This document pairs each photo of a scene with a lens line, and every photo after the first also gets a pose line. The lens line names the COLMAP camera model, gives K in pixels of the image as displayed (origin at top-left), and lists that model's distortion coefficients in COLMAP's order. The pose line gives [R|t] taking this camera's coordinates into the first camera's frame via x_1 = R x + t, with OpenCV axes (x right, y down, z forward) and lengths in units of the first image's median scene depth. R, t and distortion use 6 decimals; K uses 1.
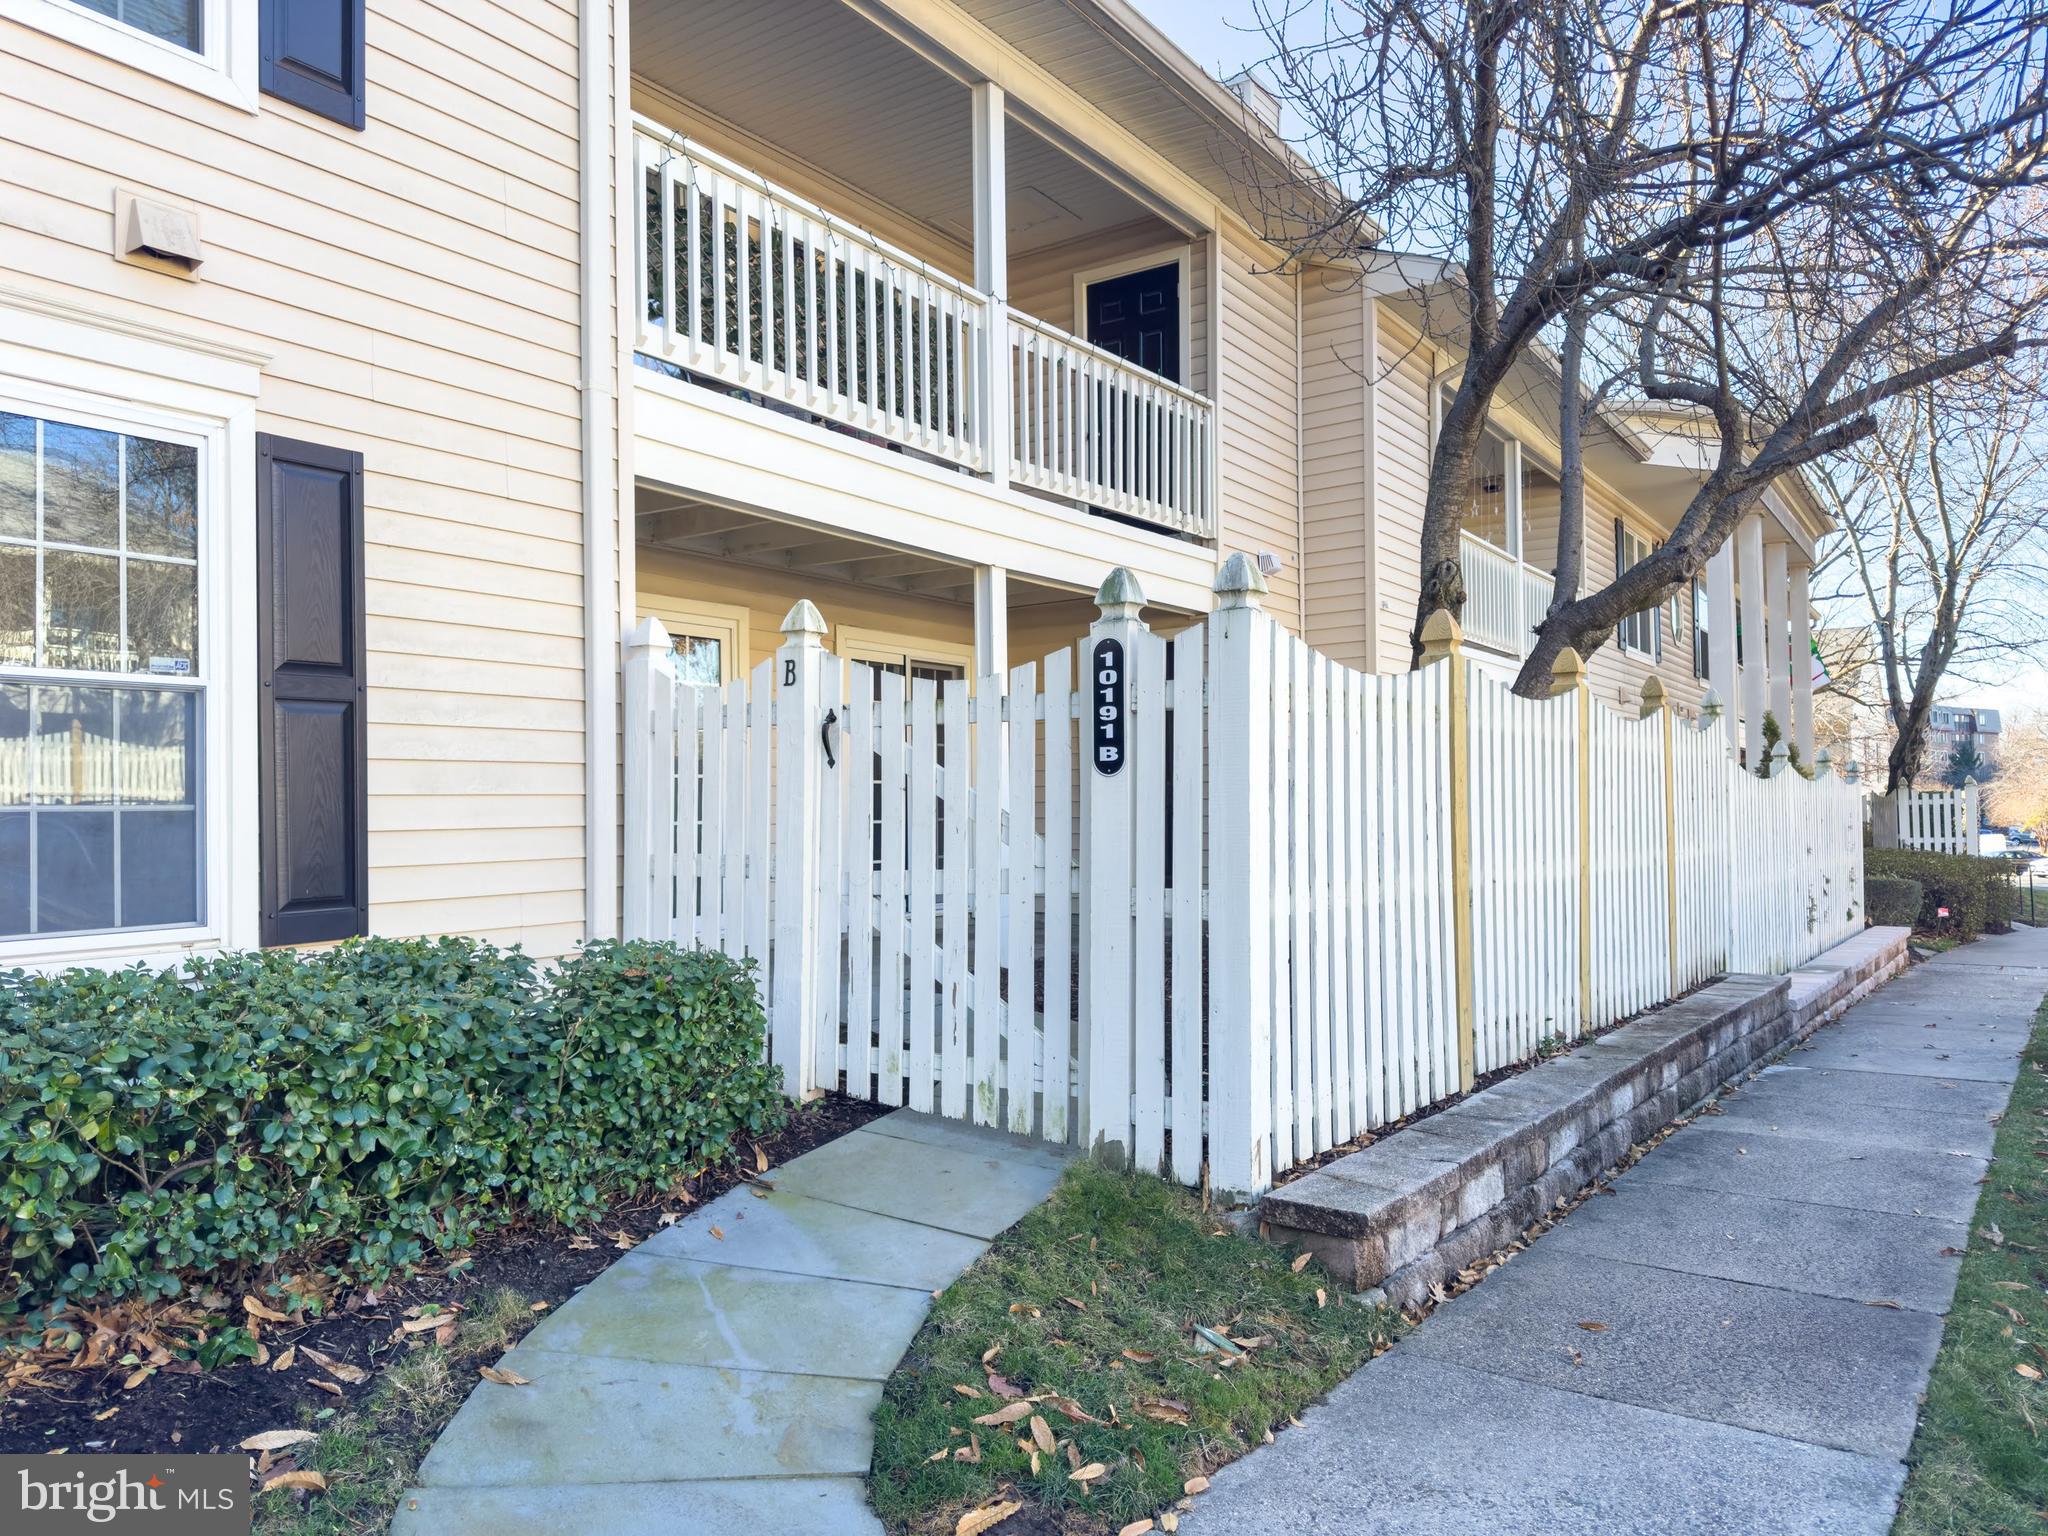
lens RADIAL K [[1406.7, 0, 1020.9], [0, 1406.7, 775.4], [0, 0, 1]] dist [0.027467, -0.015992]
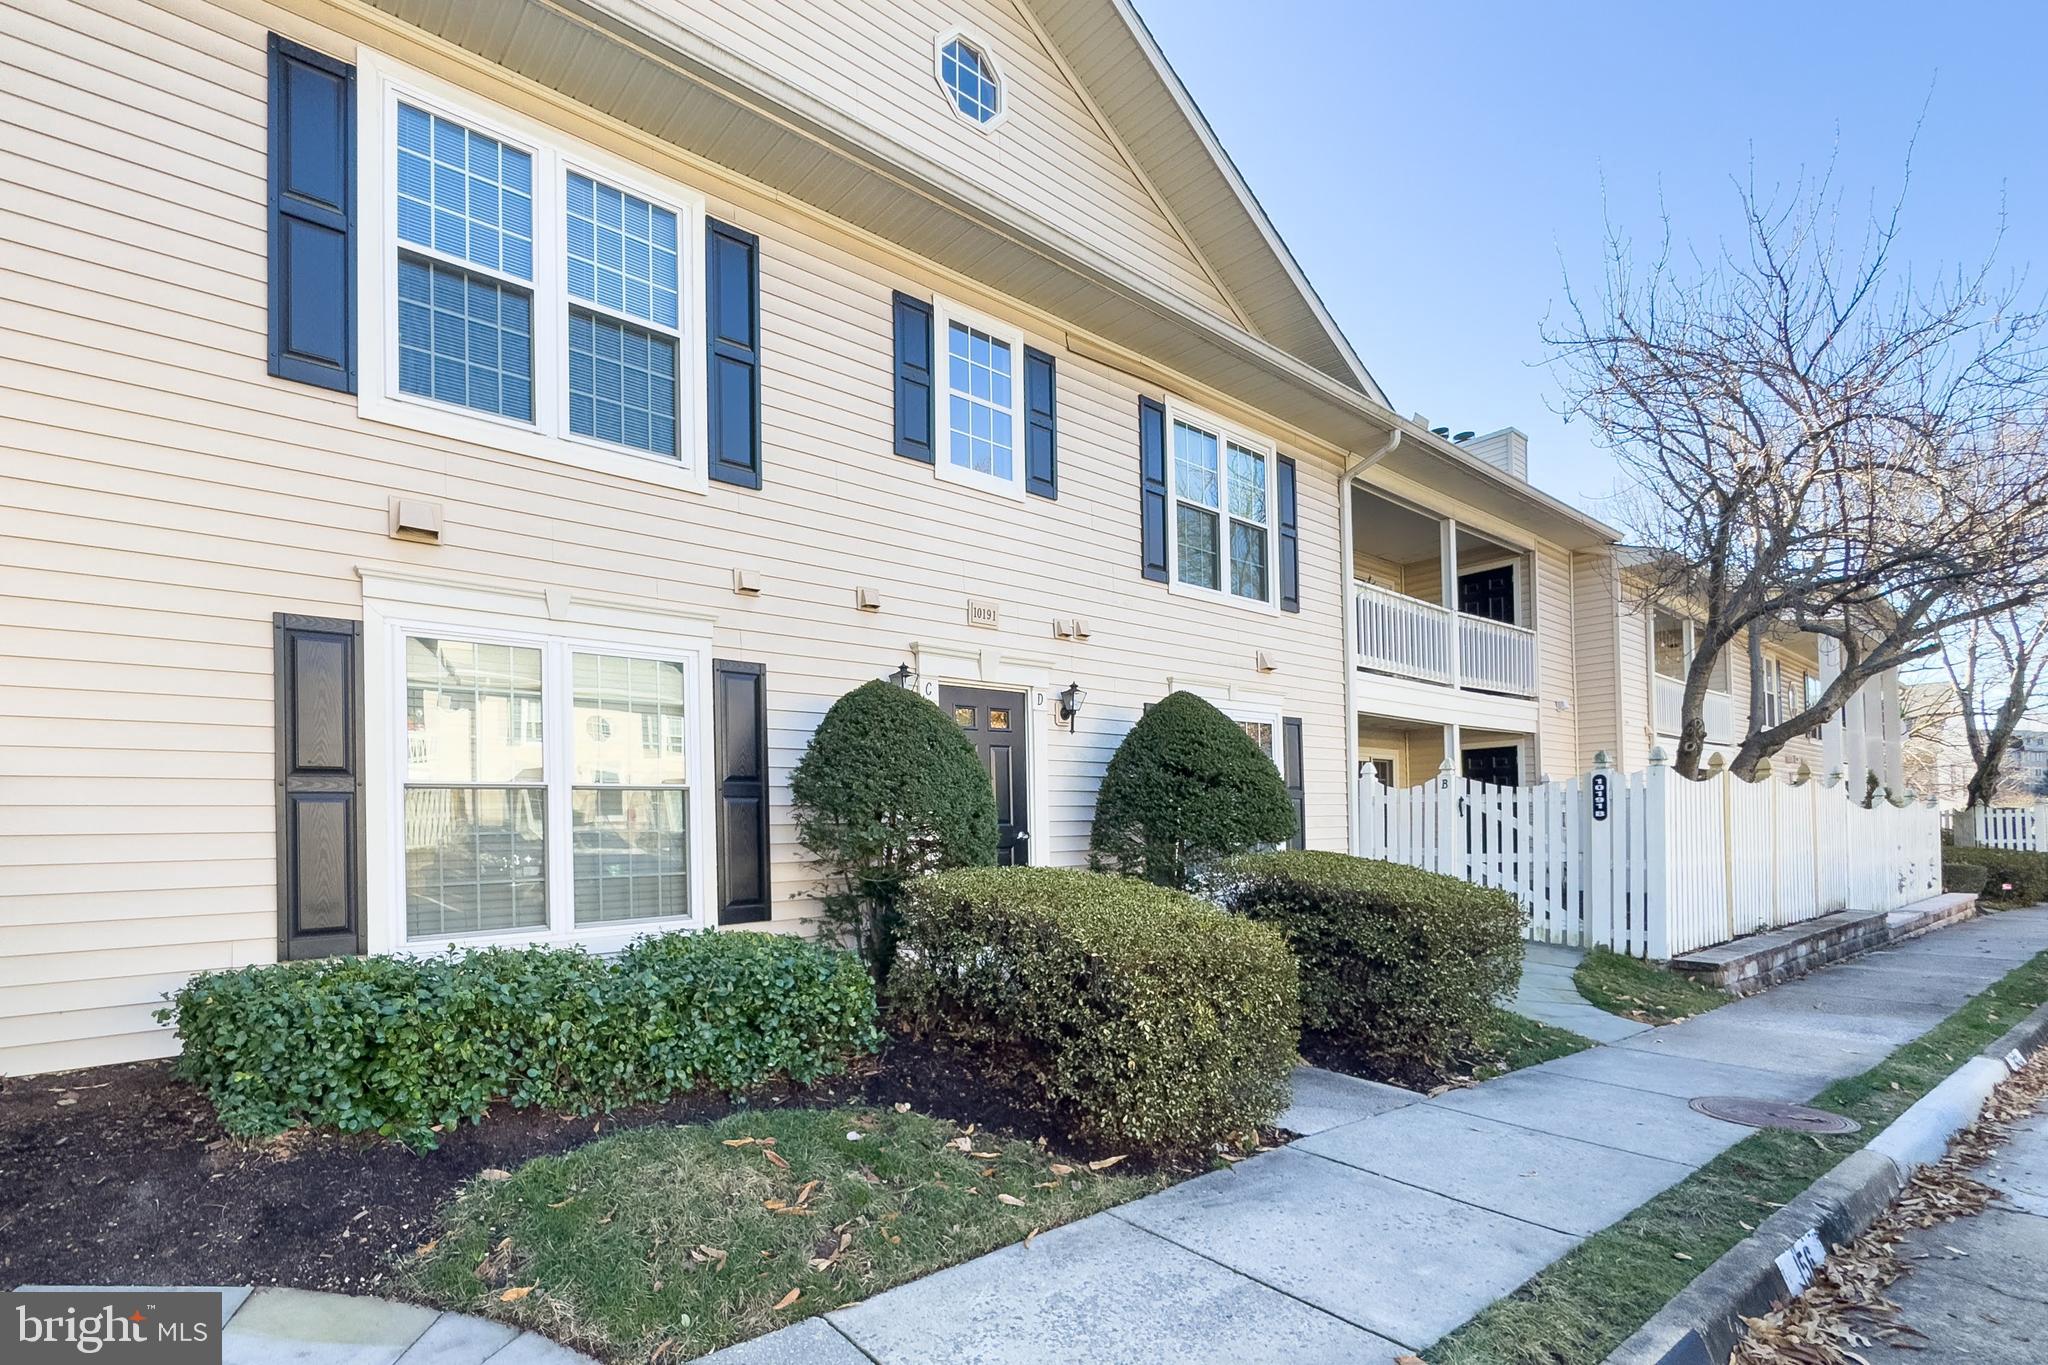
lens RADIAL K [[892.4, 0, 957.6], [0, 892.4, 817.0], [0, 0, 1]] dist [0.000572, 0.003301]
pose [[0.954898, -0.011158, -0.296724, -0.338964], [0.016125, 0.999768, 0.014297, -0.028968], [0.296495, -0.018437, 0.954856, -0.604484]]
